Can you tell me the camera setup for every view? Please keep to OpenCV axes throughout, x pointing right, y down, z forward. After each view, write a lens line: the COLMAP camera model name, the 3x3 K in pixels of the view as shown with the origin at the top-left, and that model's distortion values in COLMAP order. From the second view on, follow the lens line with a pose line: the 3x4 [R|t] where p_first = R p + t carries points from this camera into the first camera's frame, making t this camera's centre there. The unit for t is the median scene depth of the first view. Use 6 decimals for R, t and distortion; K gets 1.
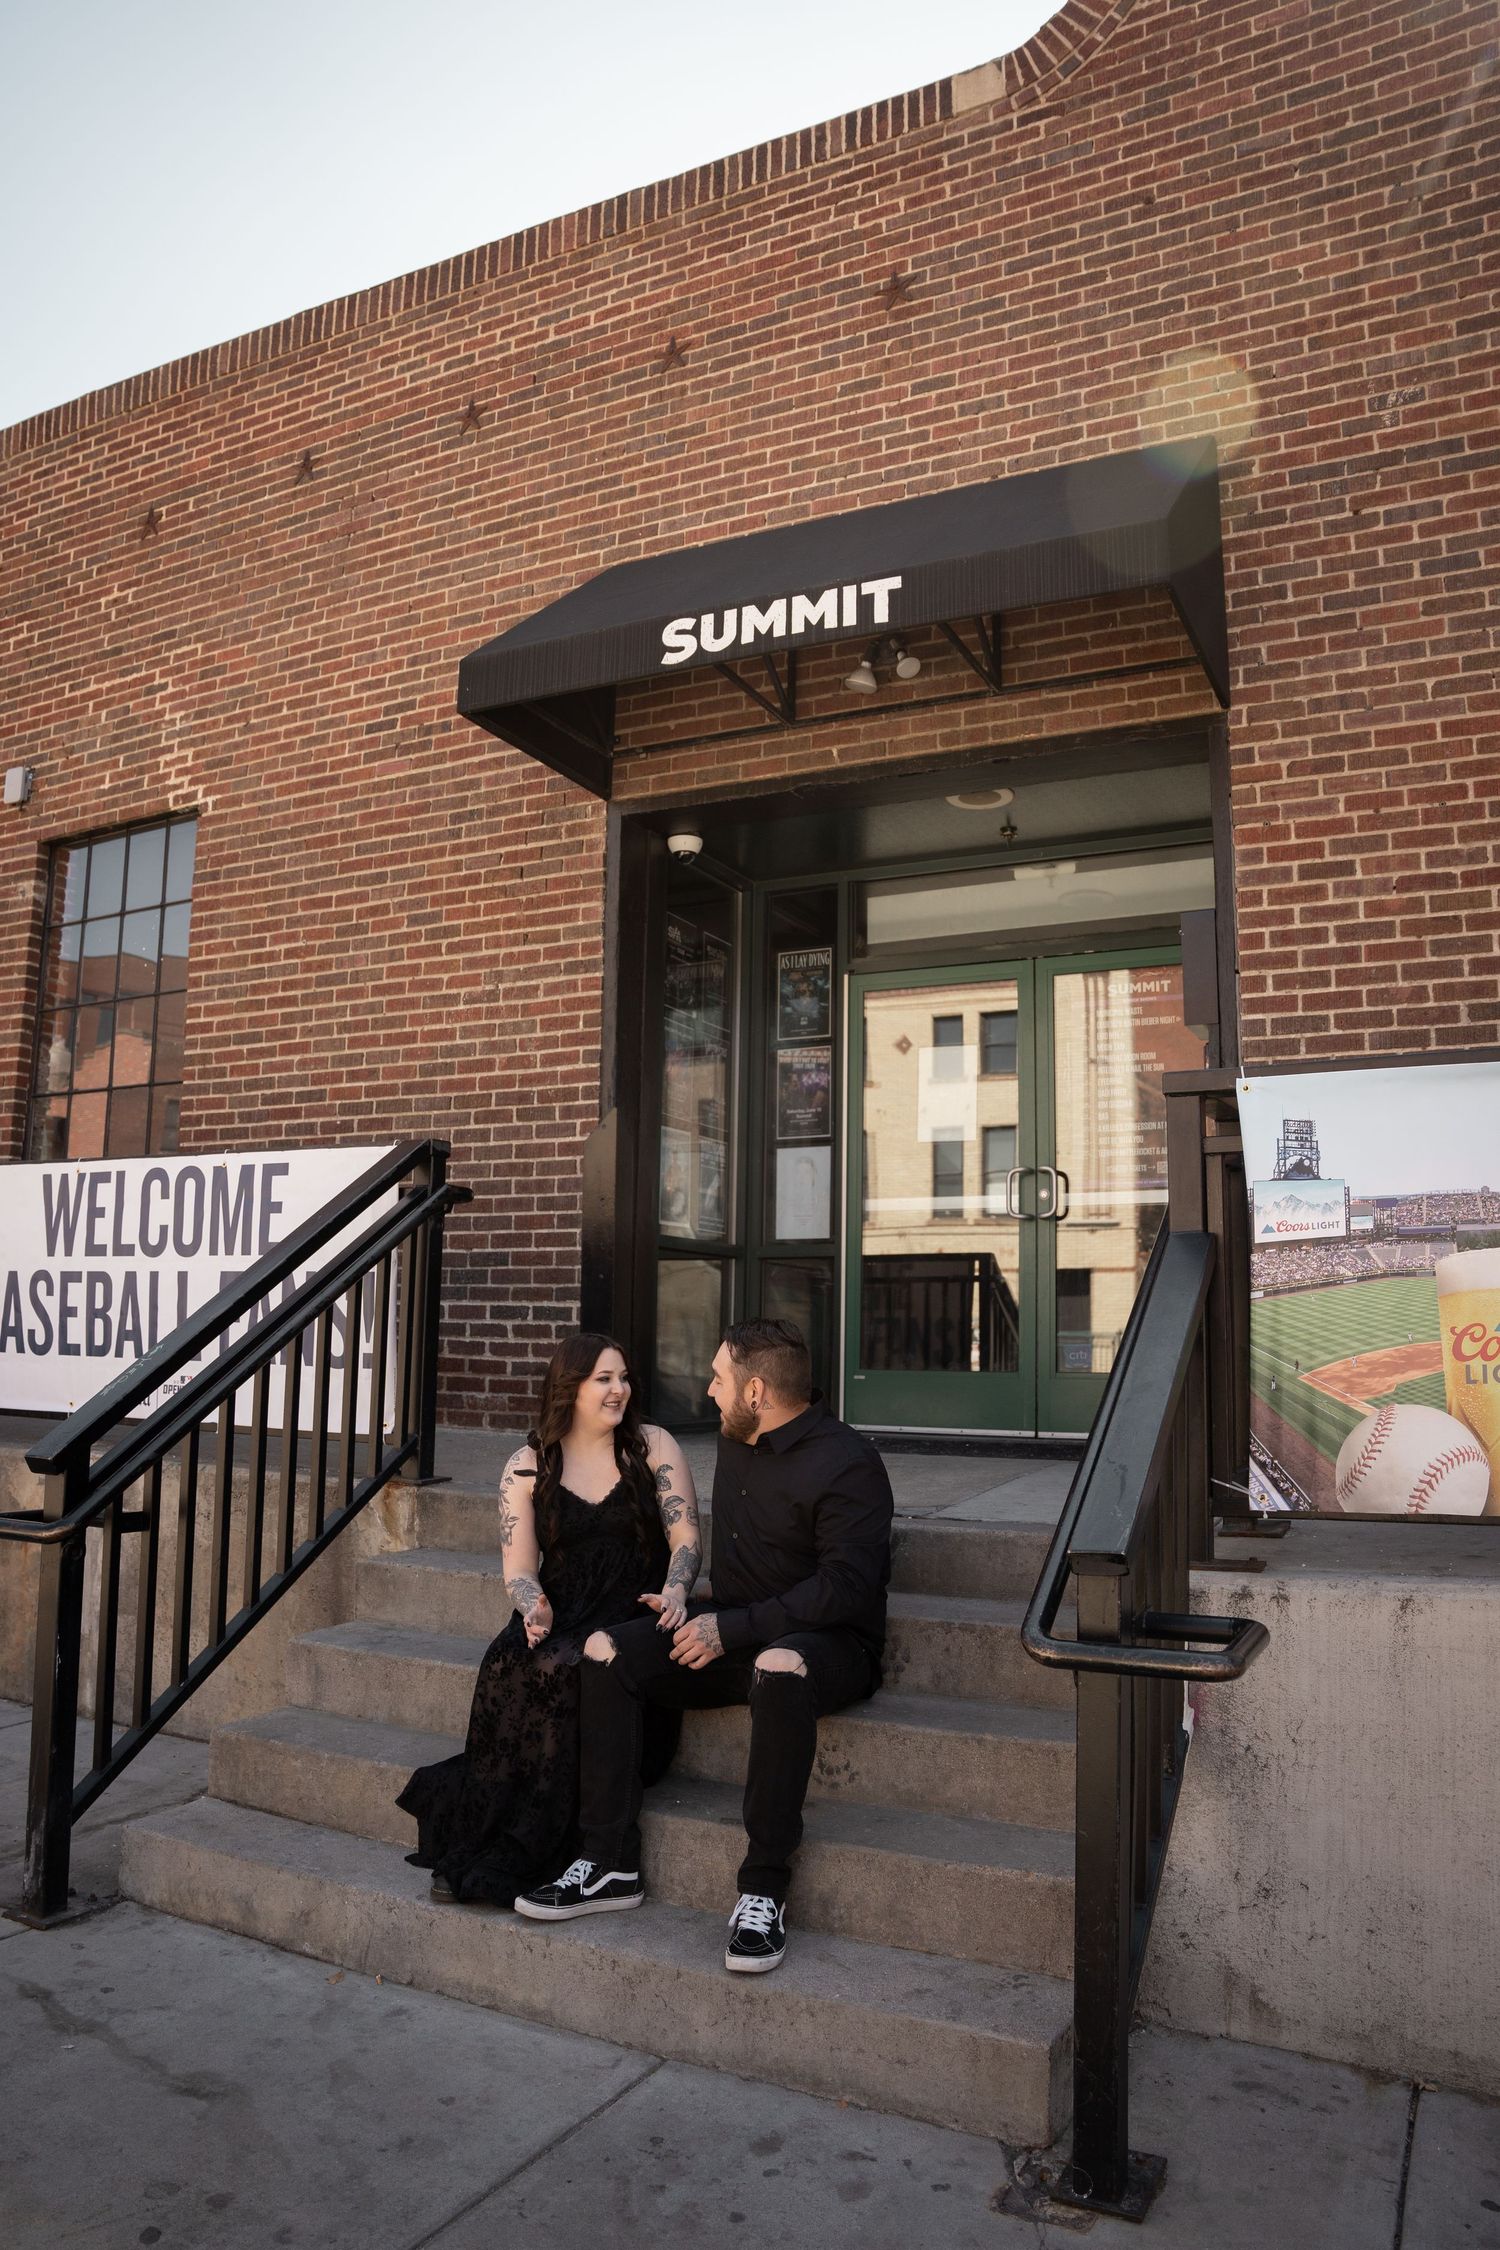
lens RADIAL K [[1590.1, 0, 751.9], [0, 1590.1, 1120.4], [0, 0, 1]] dist [-0.165388, -0.001234]
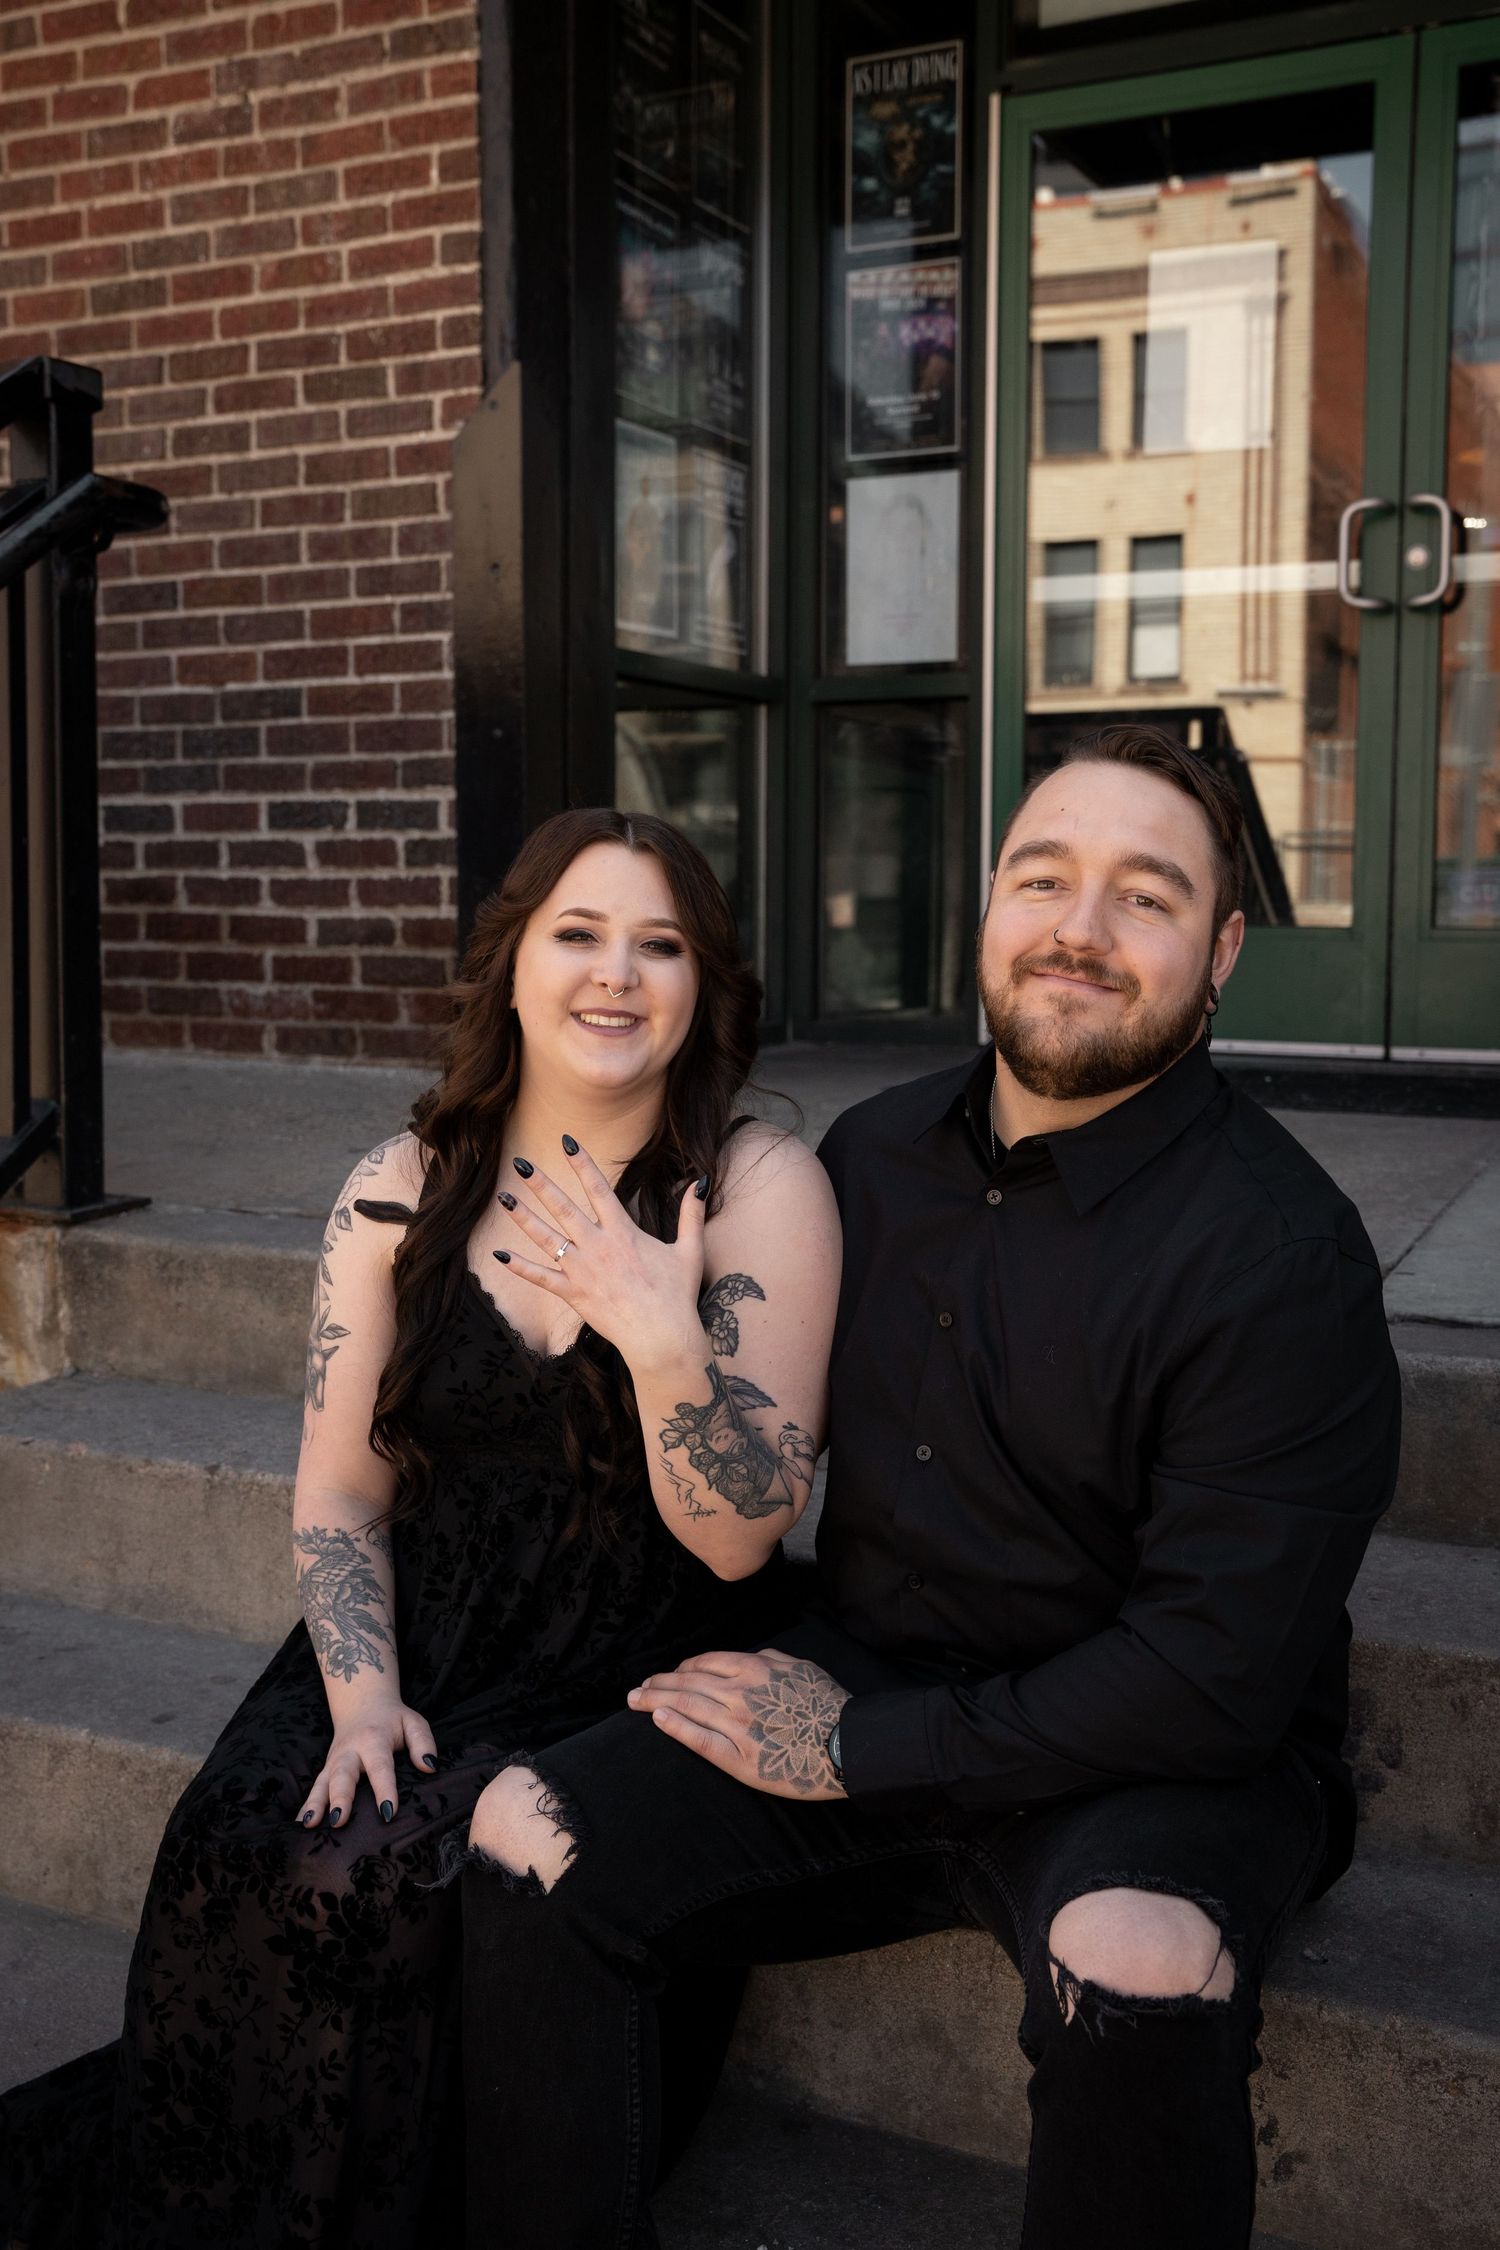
lens RADIAL K [[2309.6, 0, 751.5], [0, 2309.6, 1112.4], [0, 0, 1]] dist [0.002913, 0.000000]
pose [[0.999877, -0.012272, 0.009747, -0.026686], [0.009635, 0.971872, 0.235311, 0.044911], [-0.012360, -0.235188, 0.971871, 0.292568]]
